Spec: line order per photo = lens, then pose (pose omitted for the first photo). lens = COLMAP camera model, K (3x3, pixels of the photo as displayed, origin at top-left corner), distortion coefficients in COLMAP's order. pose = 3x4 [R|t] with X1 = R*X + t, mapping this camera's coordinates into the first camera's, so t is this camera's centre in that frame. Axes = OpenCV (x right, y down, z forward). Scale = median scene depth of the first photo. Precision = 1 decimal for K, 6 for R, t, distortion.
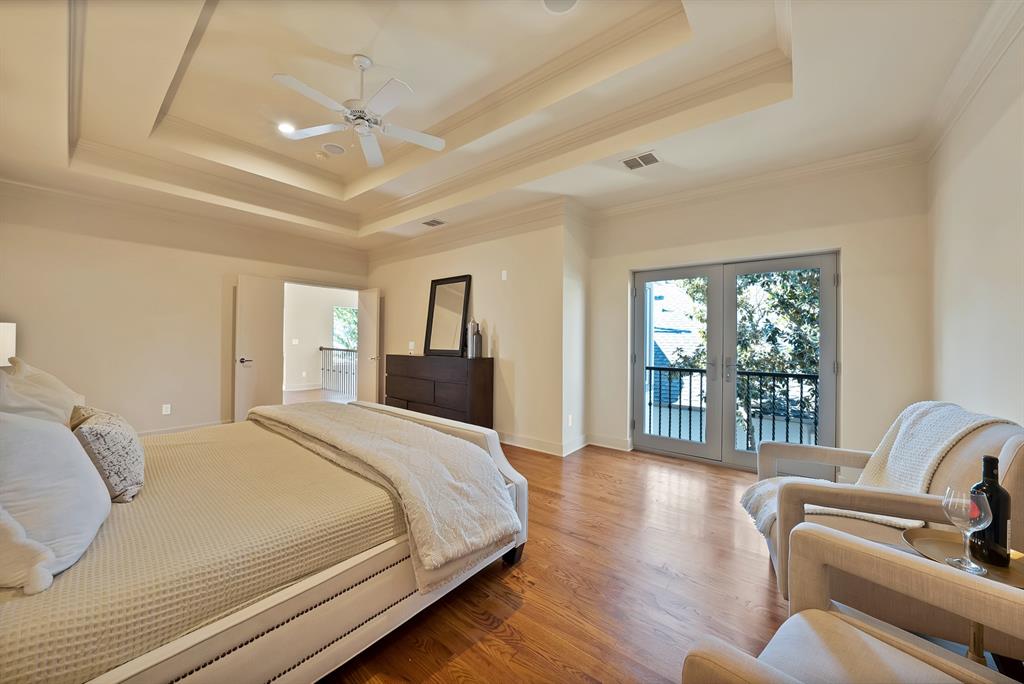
lens RADIAL K [[364.6, 0, 510.8], [0, 364.6, 339.5], [0, 0, 1]] dist [-0.001056, 0.000097]
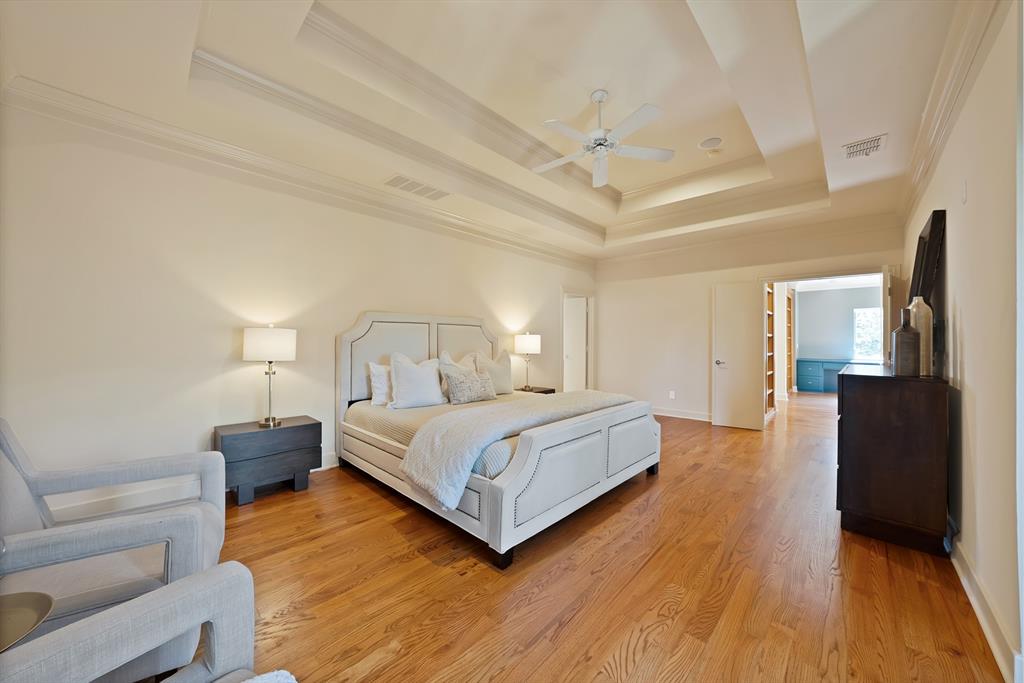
lens RADIAL K [[364.6, 0, 510.8], [0, 364.6, 339.0], [0, 0, 1]] dist [-0.001056, 0.000097]
pose [[-0.079765, -0.018112, -0.996649, 0.731280], [-0.006198, 0.999825, -0.017673, 0.017551], [0.996794, 0.004768, -0.079864, 0.821762]]
